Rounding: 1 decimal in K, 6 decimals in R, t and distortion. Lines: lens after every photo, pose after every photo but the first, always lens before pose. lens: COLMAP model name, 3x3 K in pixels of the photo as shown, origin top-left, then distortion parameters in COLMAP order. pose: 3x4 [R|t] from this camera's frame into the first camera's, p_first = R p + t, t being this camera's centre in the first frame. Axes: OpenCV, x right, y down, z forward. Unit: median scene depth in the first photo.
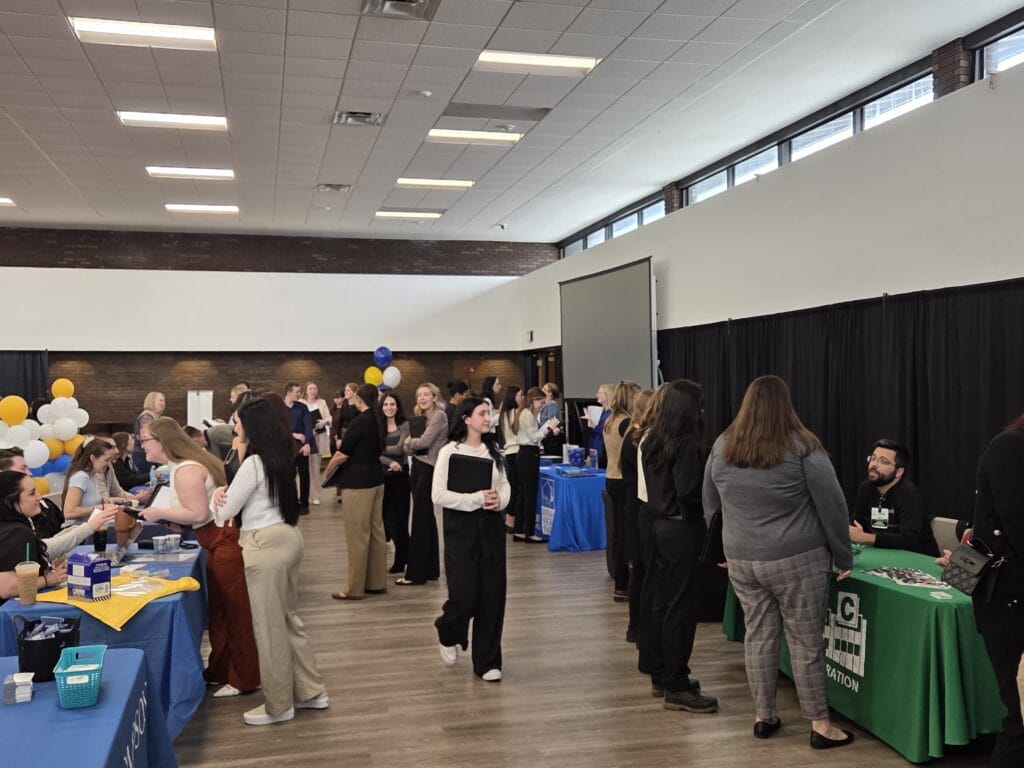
lens RADIAL K [[1015.6, 0, 512.0], [0, 1015.6, 384.0], [0, 0, 1]] dist [0.076799, -0.002494]
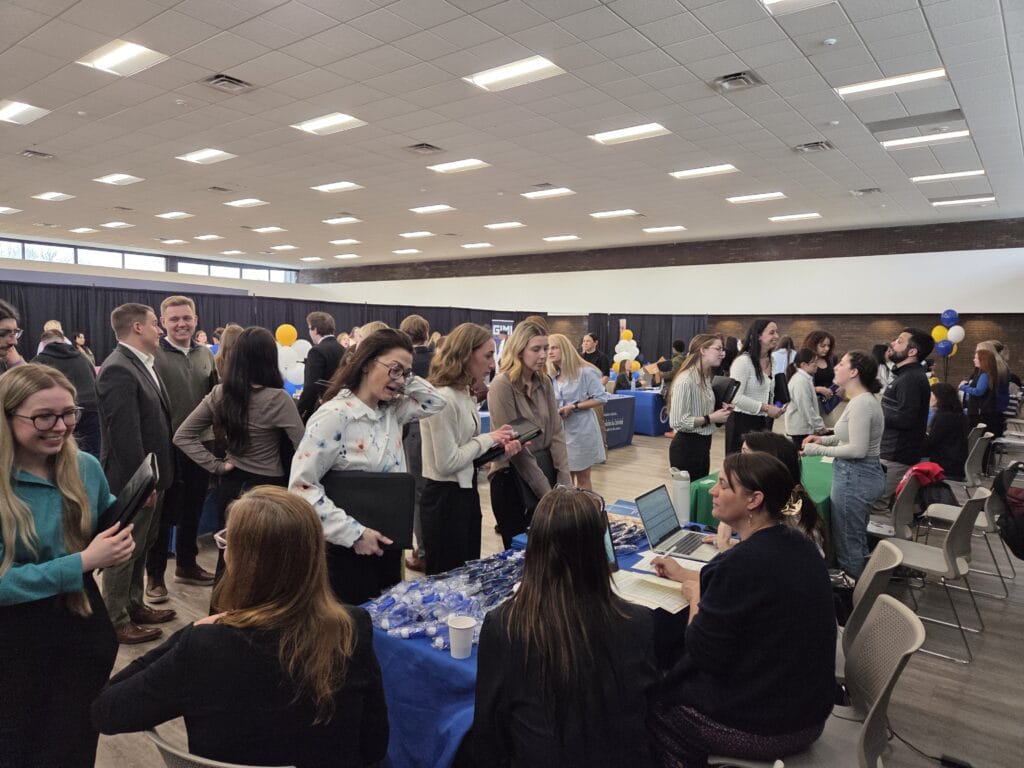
lens RADIAL K [[695.9, 0, 512.0], [0, 695.9, 384.0], [0, 0, 1]] dist [0.024337, -0.002699]
pose [[0.622968, 0.076221, -0.778525, 0.284943], [-0.023675, 0.996623, 0.078628, -0.001392], [0.781889, -0.030551, 0.622669, 0.053396]]
